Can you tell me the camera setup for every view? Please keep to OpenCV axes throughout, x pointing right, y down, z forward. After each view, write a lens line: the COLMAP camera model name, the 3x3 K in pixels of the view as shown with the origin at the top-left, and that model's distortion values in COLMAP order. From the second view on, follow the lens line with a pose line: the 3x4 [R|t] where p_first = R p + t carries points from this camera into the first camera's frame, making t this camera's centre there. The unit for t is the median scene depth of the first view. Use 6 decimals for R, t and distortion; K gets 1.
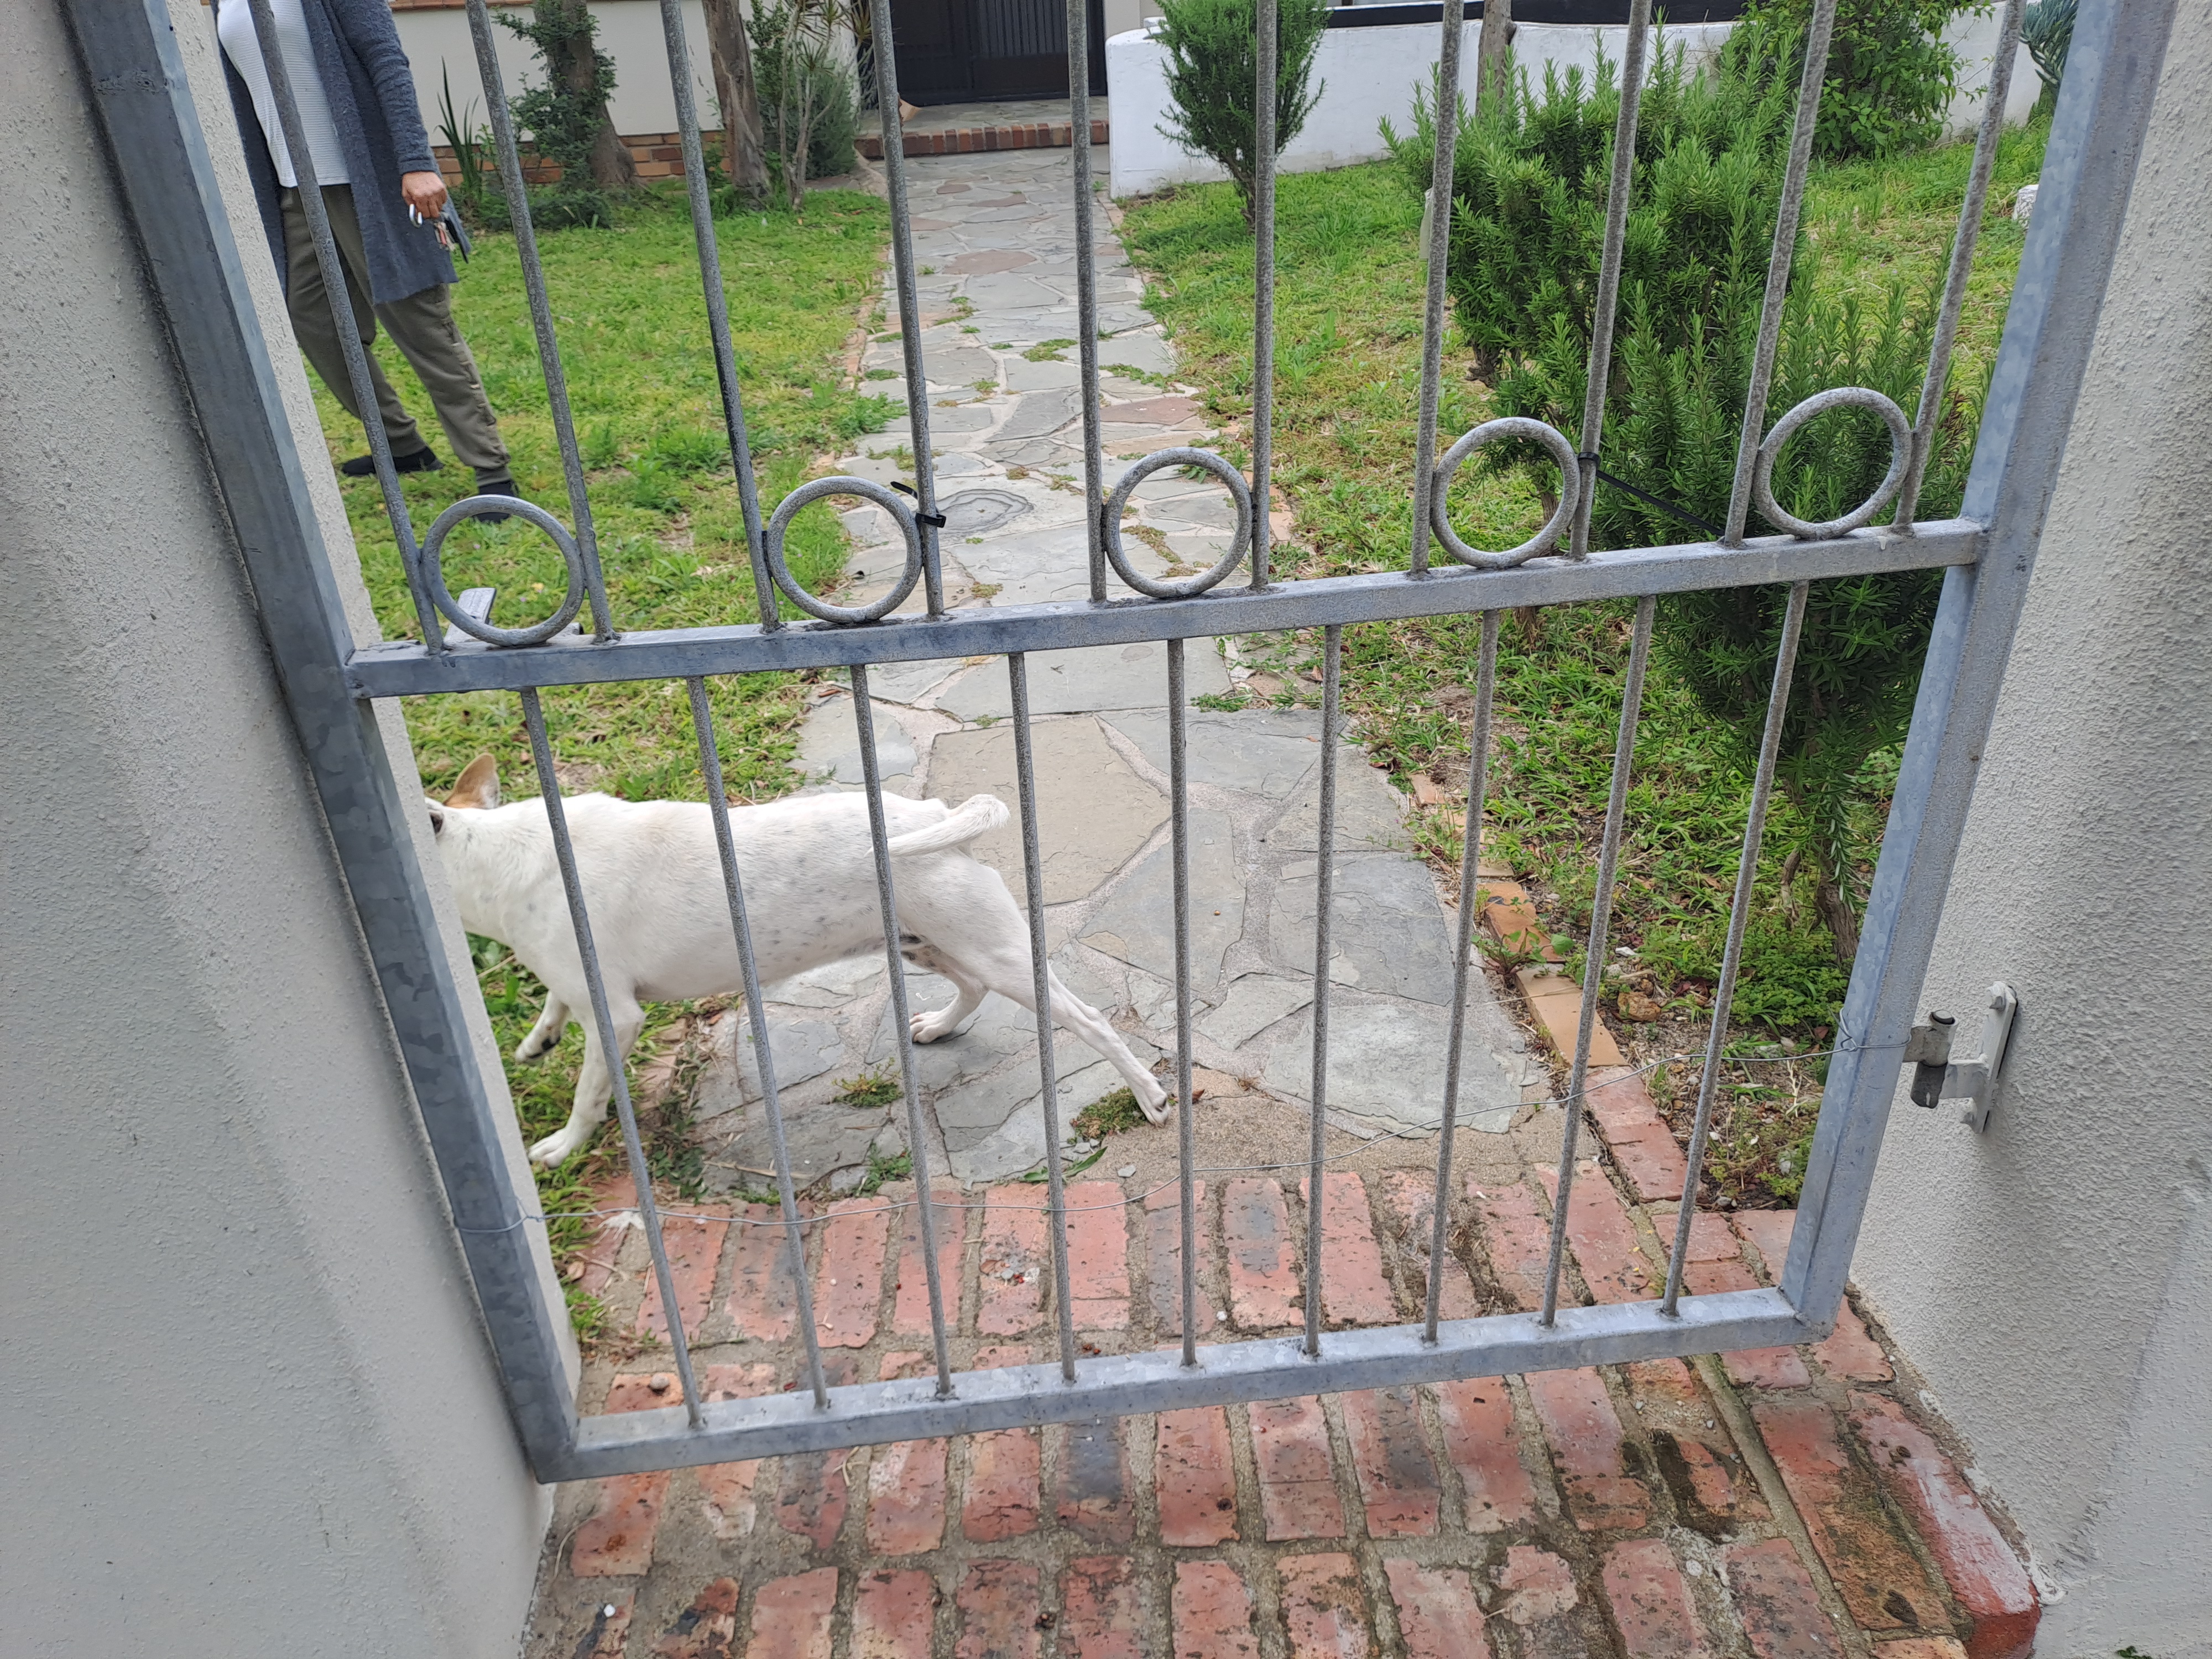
lens RADIAL K [[1578.2, 0, 1085.8], [0, 1578.2, 838.5], [0, 0, 1]] dist [0.112719, -0.122734]
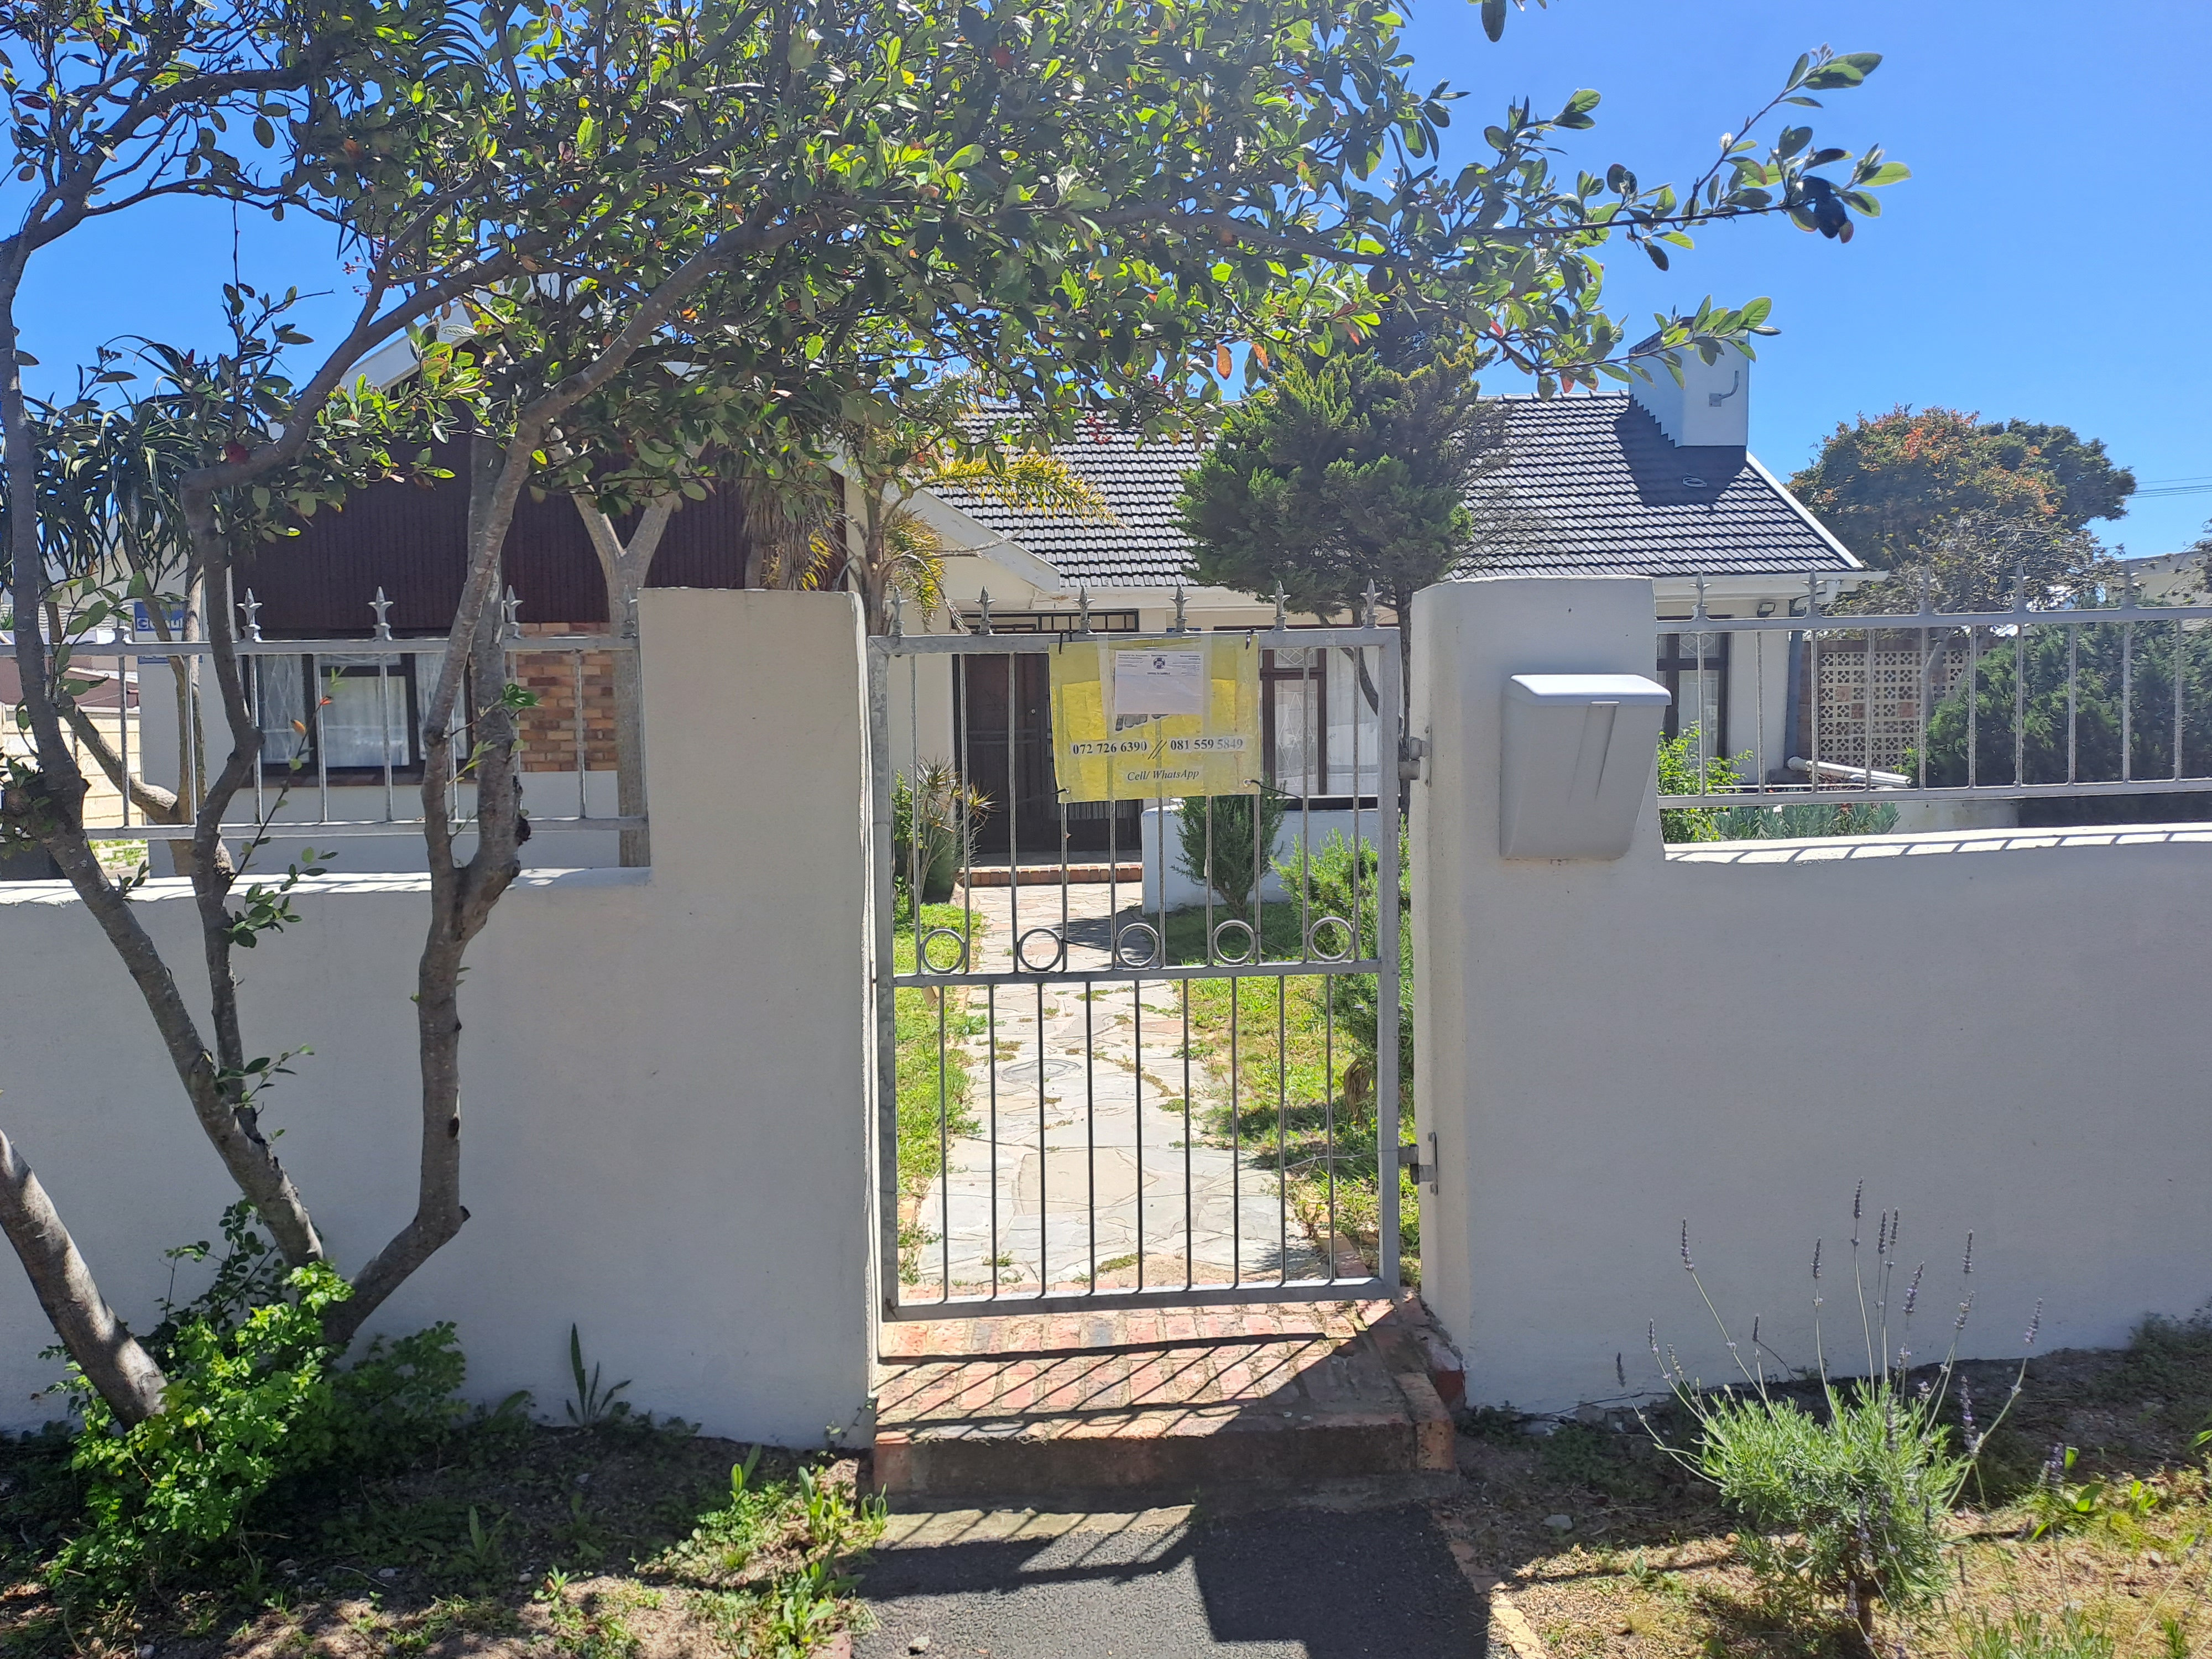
lens RADIAL K [[1615.3, 0, 1100.7], [0, 1615.3, 827.6], [0, 0, 1]] dist [0.090389, -0.106732]
pose [[0.999388, 0.030556, -0.017048, 0.017944], [-0.034927, 0.900393, -0.433674, 0.657780], [0.002099, 0.434004, 0.900908, -1.351972]]
